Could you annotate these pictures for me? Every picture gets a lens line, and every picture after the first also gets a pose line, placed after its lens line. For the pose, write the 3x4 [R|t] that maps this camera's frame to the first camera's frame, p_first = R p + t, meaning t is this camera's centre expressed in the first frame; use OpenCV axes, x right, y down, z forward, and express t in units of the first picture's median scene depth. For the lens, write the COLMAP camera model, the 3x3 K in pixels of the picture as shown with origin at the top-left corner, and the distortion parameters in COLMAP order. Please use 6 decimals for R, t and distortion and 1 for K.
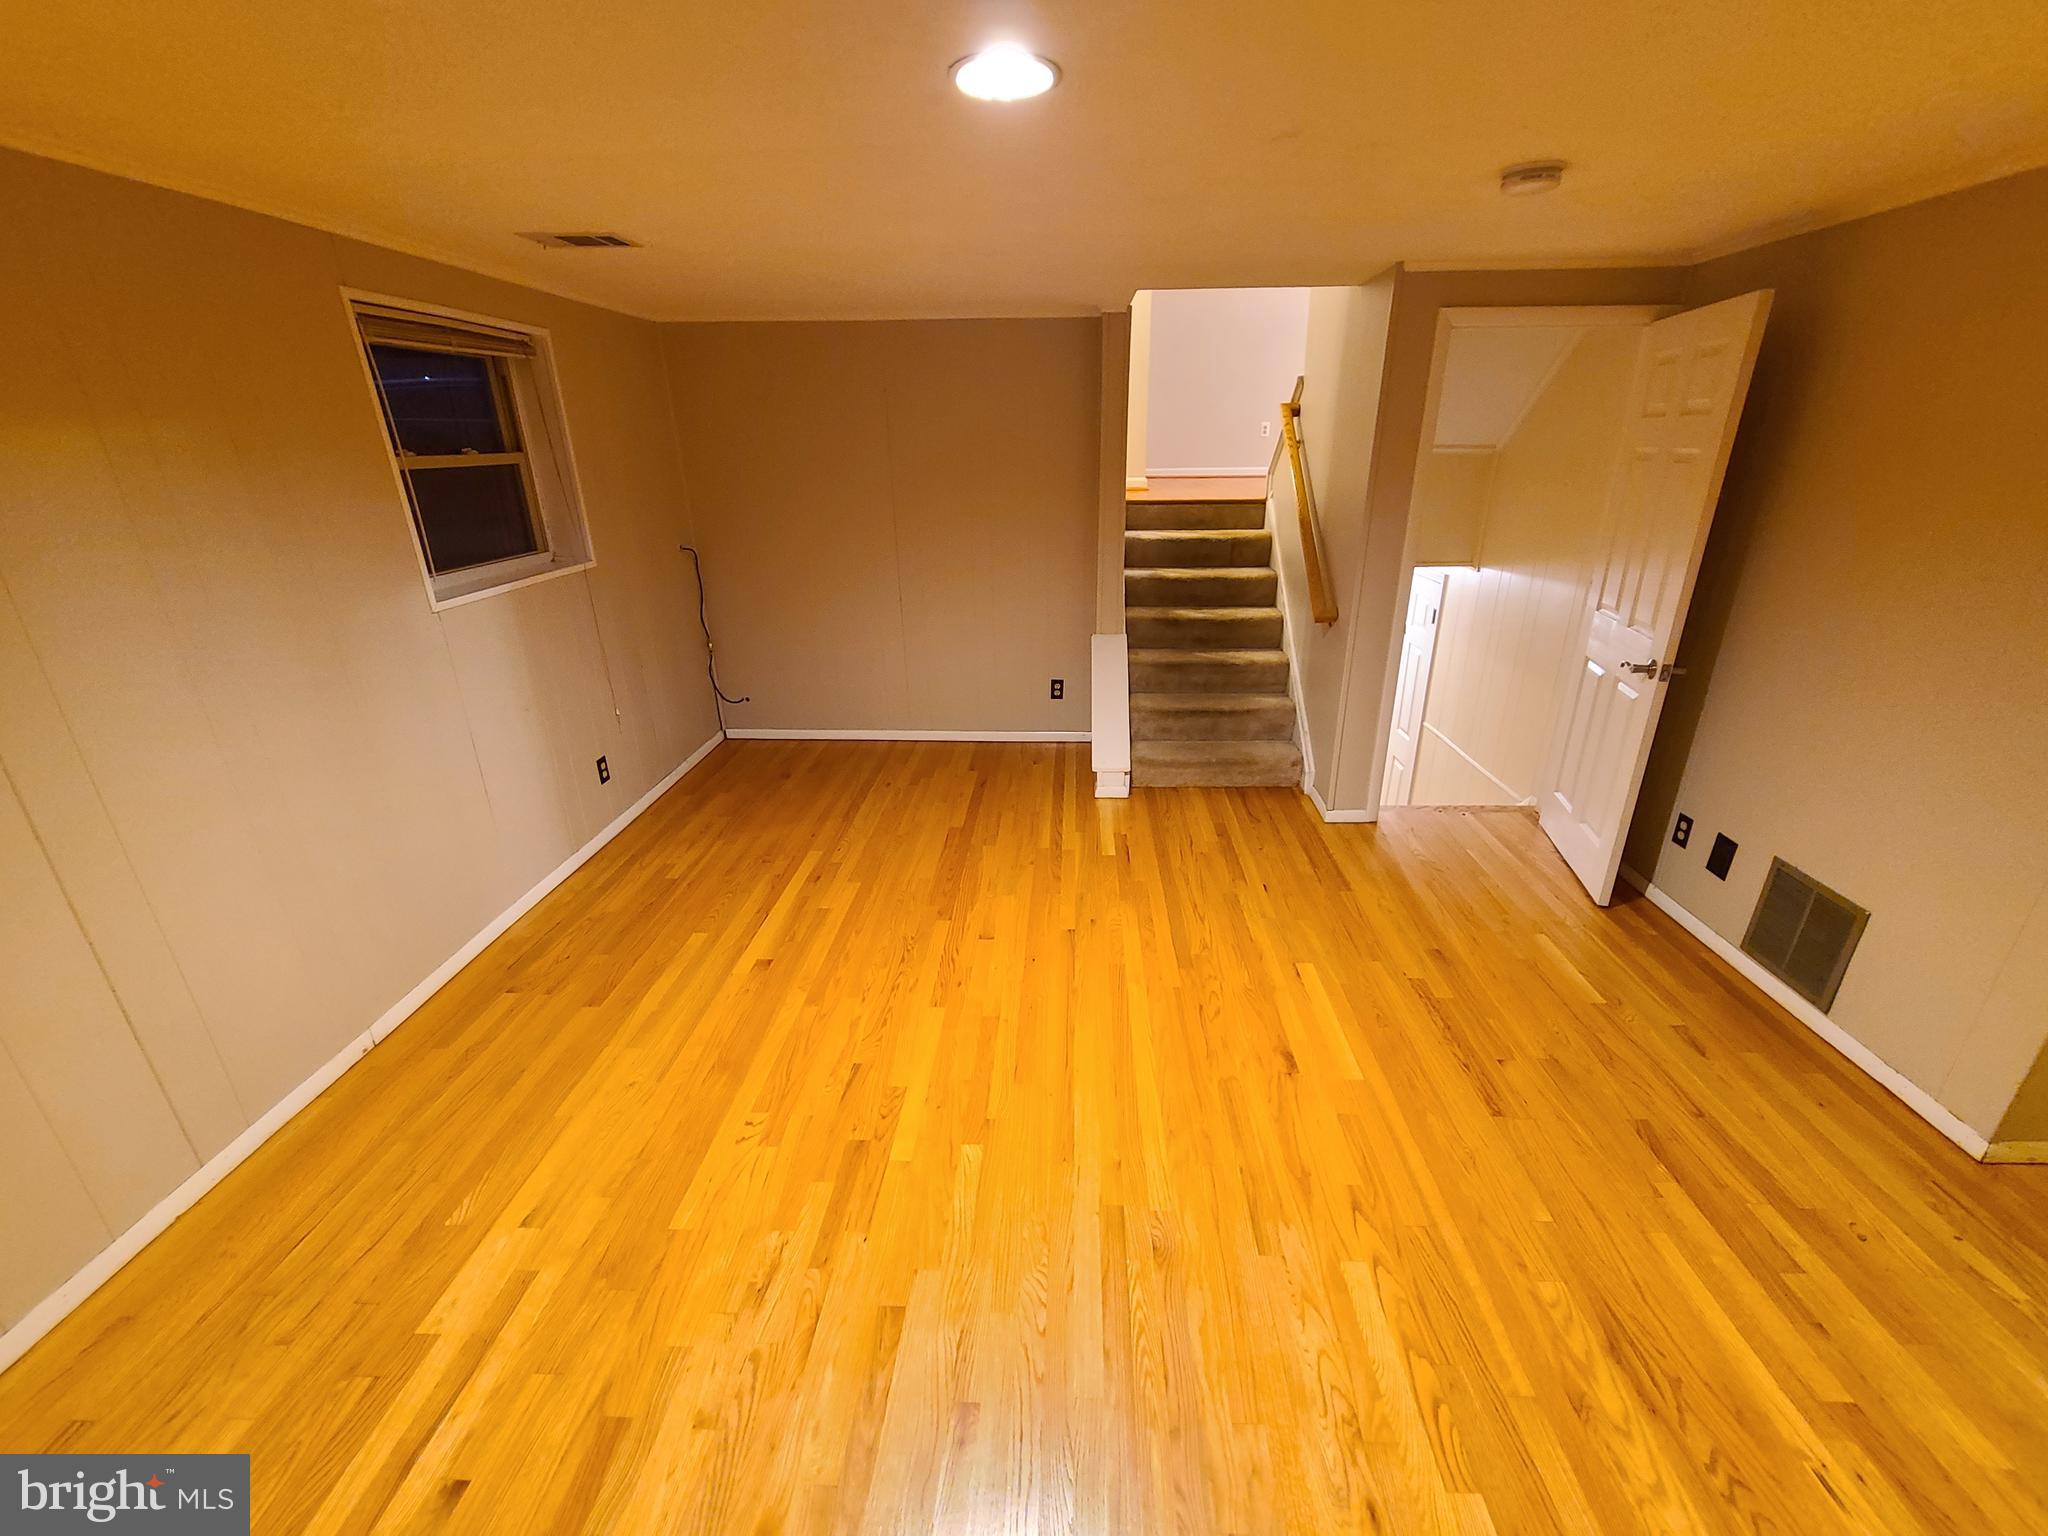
lens RADIAL K [[835.8, 0, 1018.8], [0, 835.8, 774.7], [0, 0, 1]] dist [-0.003984, 0.002258]
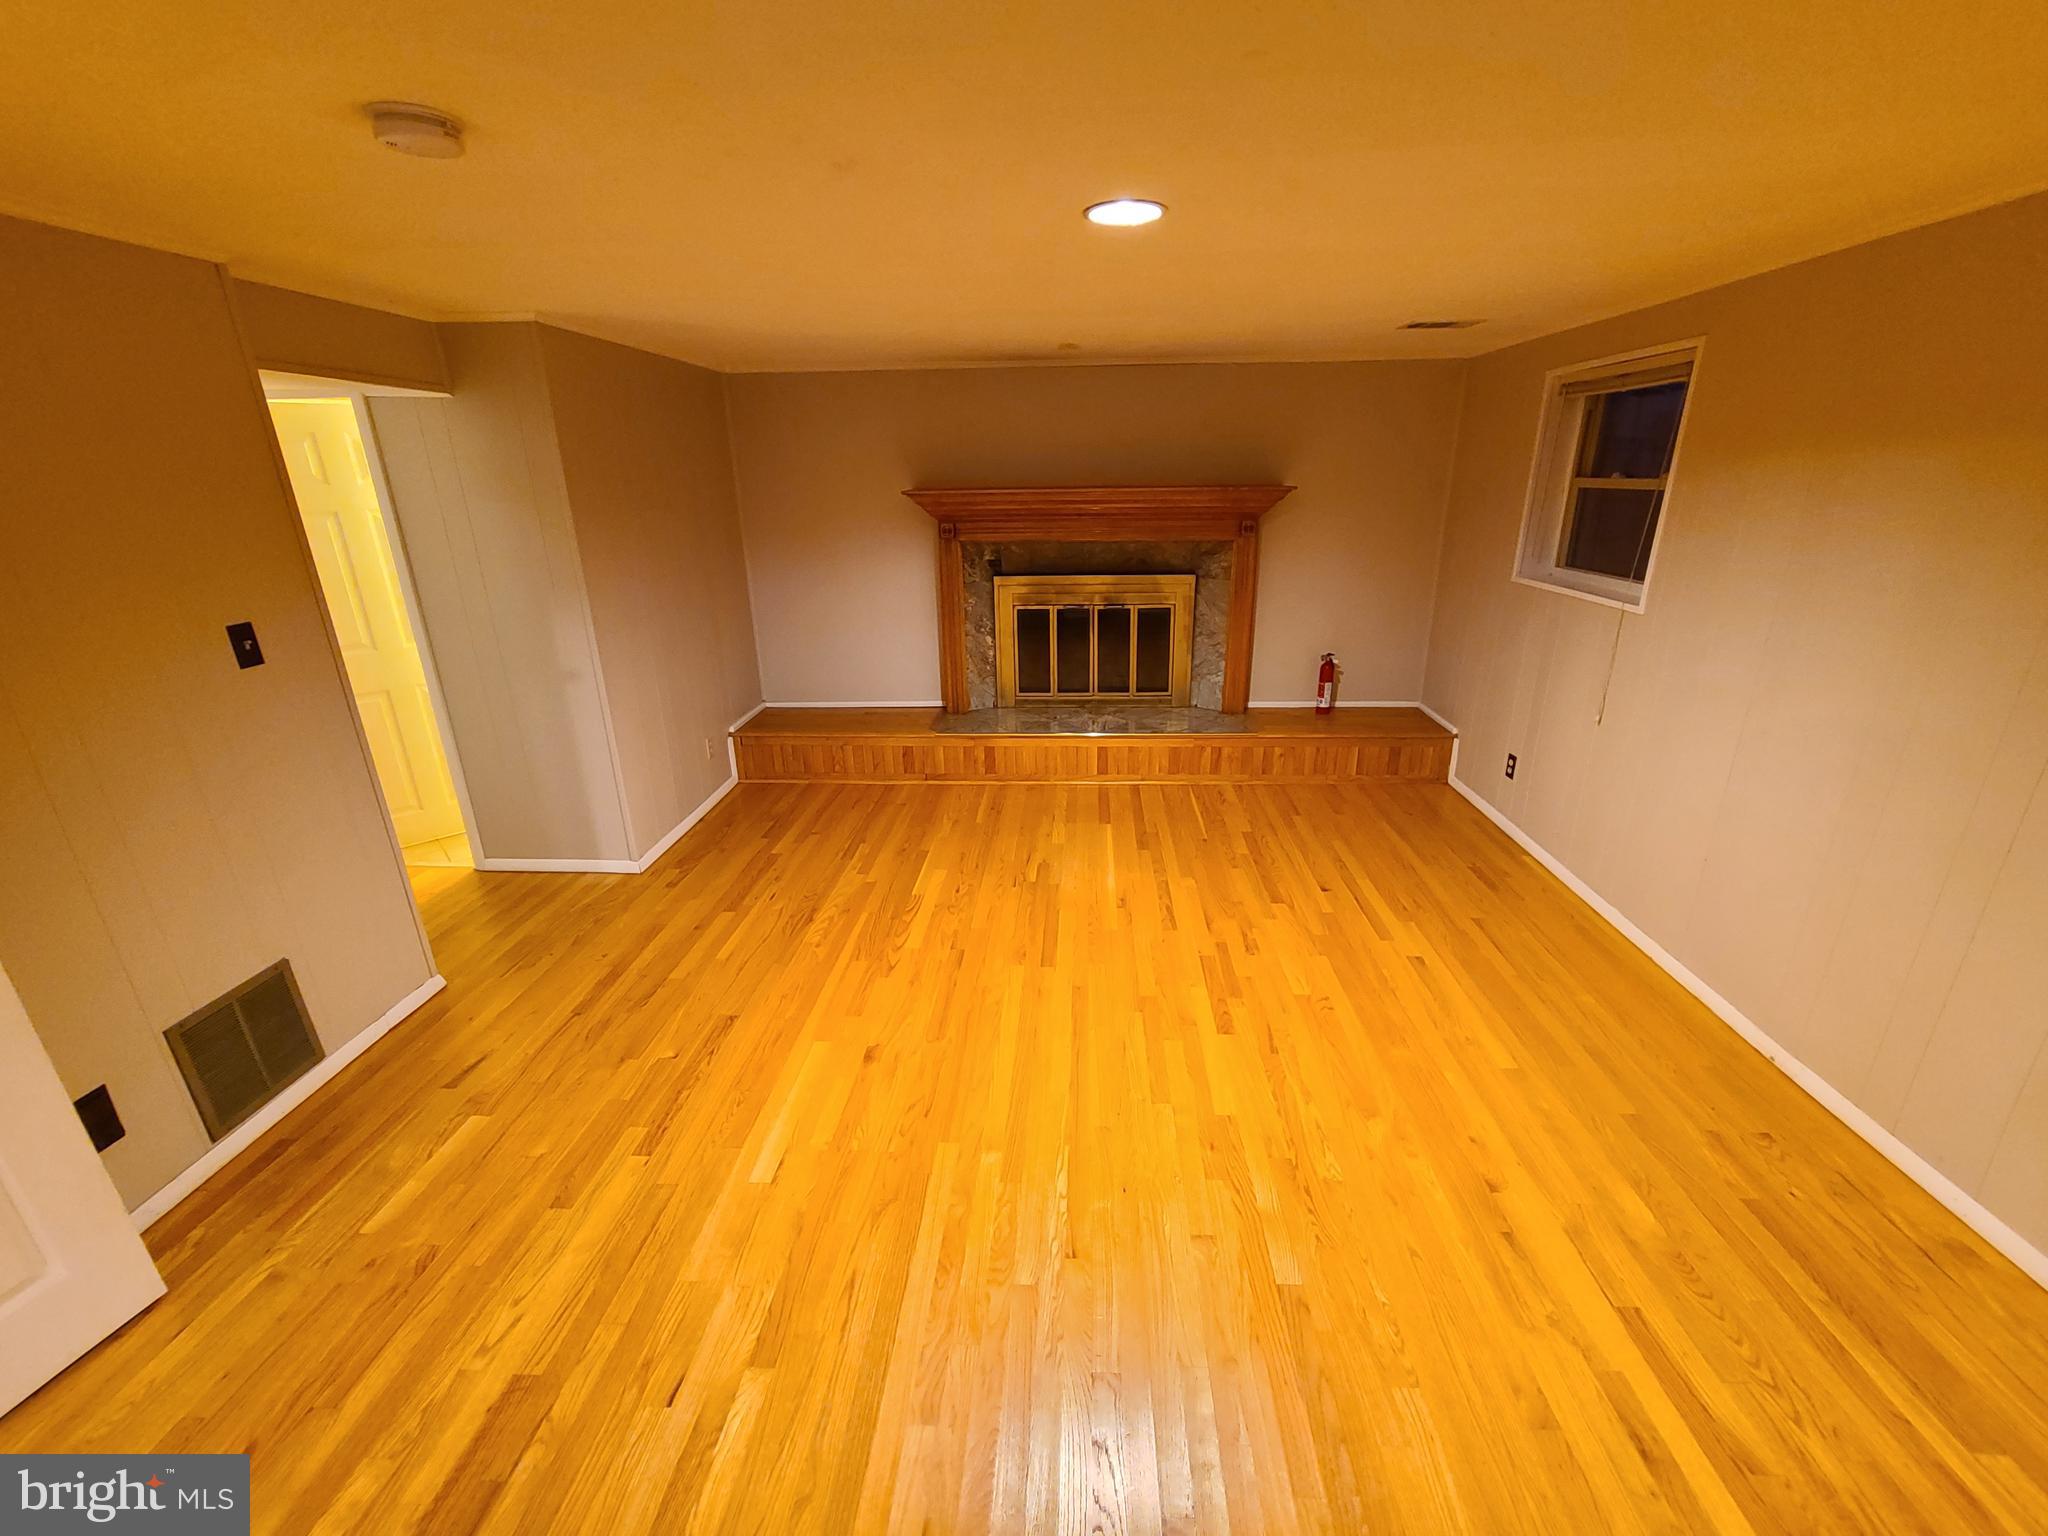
lens RADIAL K [[835.8, 0, 1051.7], [0, 835.8, 774.1], [0, 0, 1]] dist [-0.003984, 0.002258]
pose [[-0.999356, 0.030057, -0.019623, 0.101252], [0.009295, 0.744732, 0.667299, -0.631278], [0.034671, 0.666687, -0.744531, 1.553498]]
